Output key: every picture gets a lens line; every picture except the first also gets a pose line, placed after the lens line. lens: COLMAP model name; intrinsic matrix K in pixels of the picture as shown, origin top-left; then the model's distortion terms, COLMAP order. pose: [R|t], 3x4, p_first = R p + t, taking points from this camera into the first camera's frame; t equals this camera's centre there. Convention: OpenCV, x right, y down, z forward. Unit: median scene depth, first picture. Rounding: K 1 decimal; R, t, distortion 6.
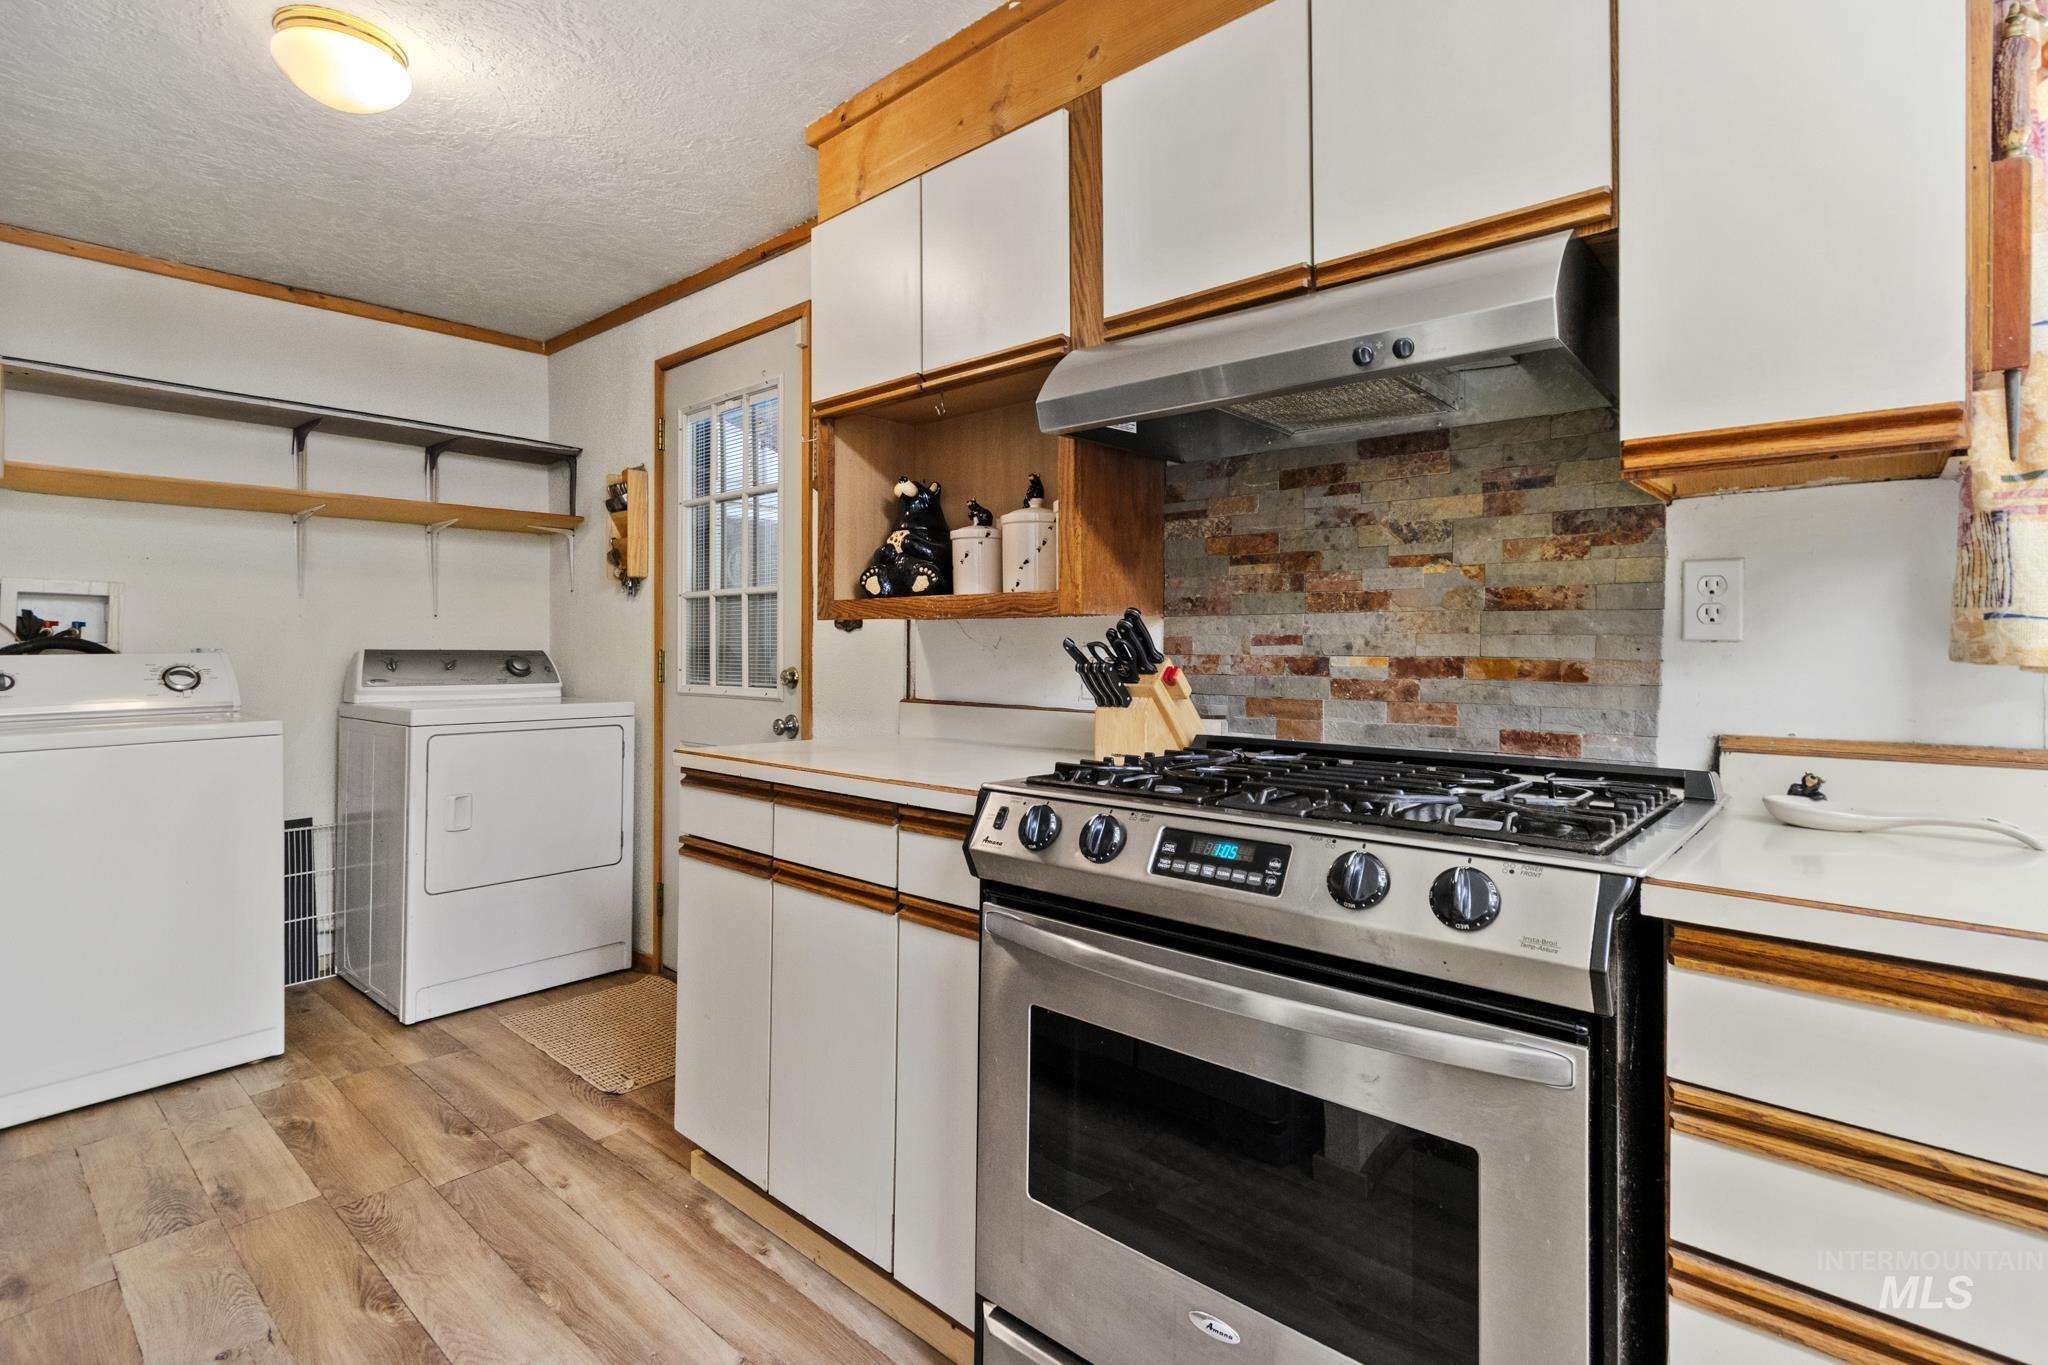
lens RADIAL K [[969.9, 0, 1018.5], [0, 969.9, 635.5], [0, 0, 1]] dist [0.010143, -0.002967]
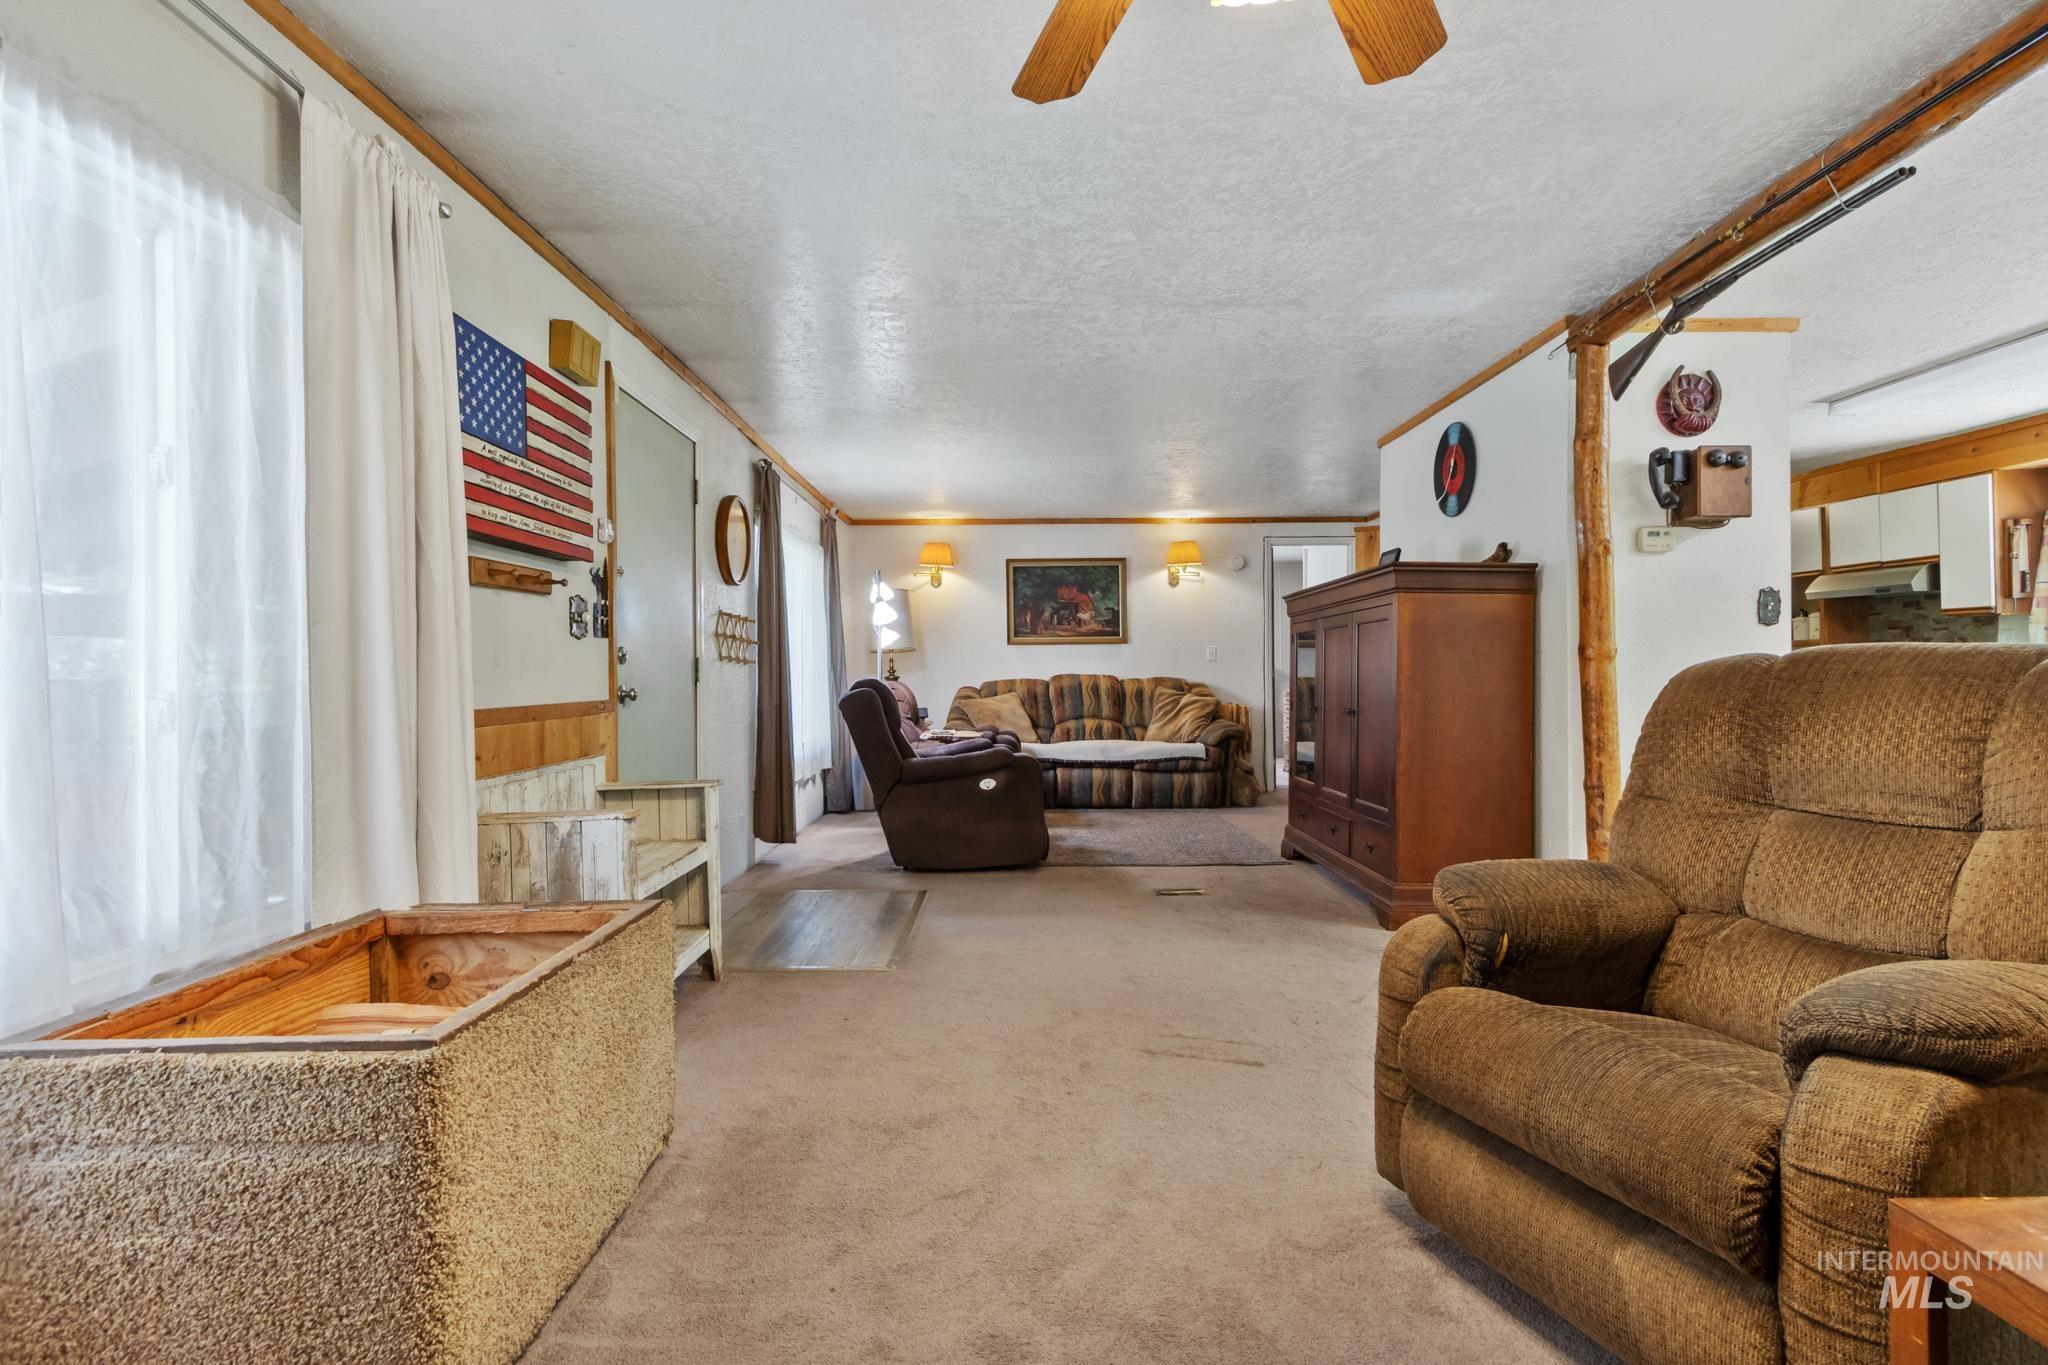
lens RADIAL K [[969.9, 0, 1019.4], [0, 969.9, 666.1], [0, 0, 1]] dist [0.010143, -0.002967]
pose [[0.648958, -0.009252, -0.760768, 0.920986], [0.013987, 0.999902, -0.000229, 0.014213], [0.760695, -0.010493, 0.649024, -3.856590]]
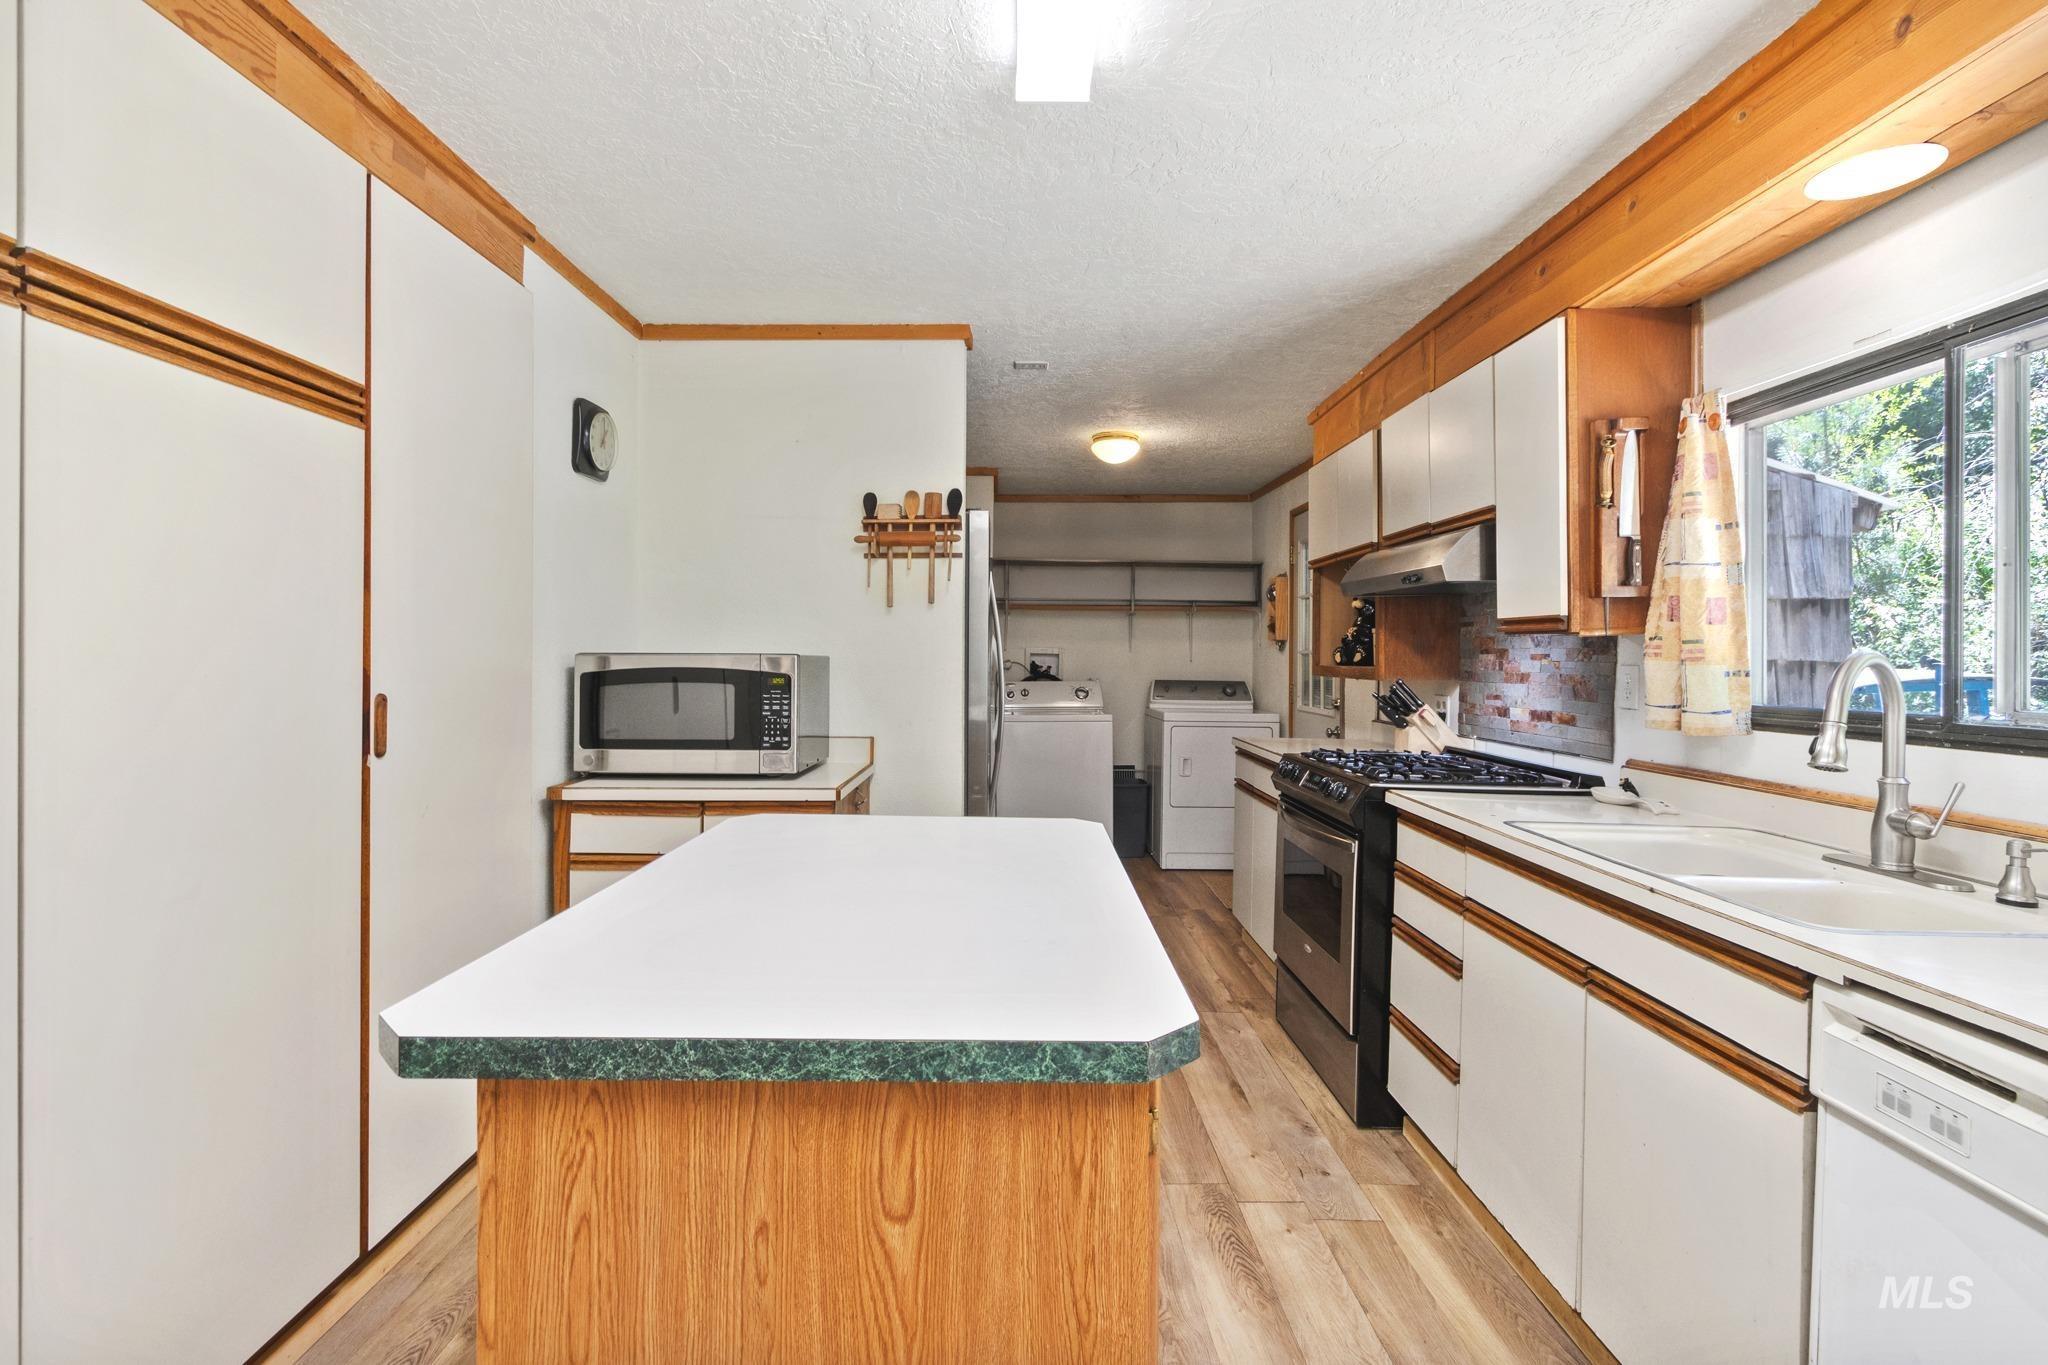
lens RADIAL K [[969.9, 0, 1005.1], [0, 969.9, 646.0], [0, 0, 1]] dist [0.010143, -0.002967]
pose [[0.662735, -0.004146, -0.748843, 1.072776], [0.003481, 0.999991, -0.002456, -0.093551], [0.748846, -0.000979, 0.662743, -0.925845]]
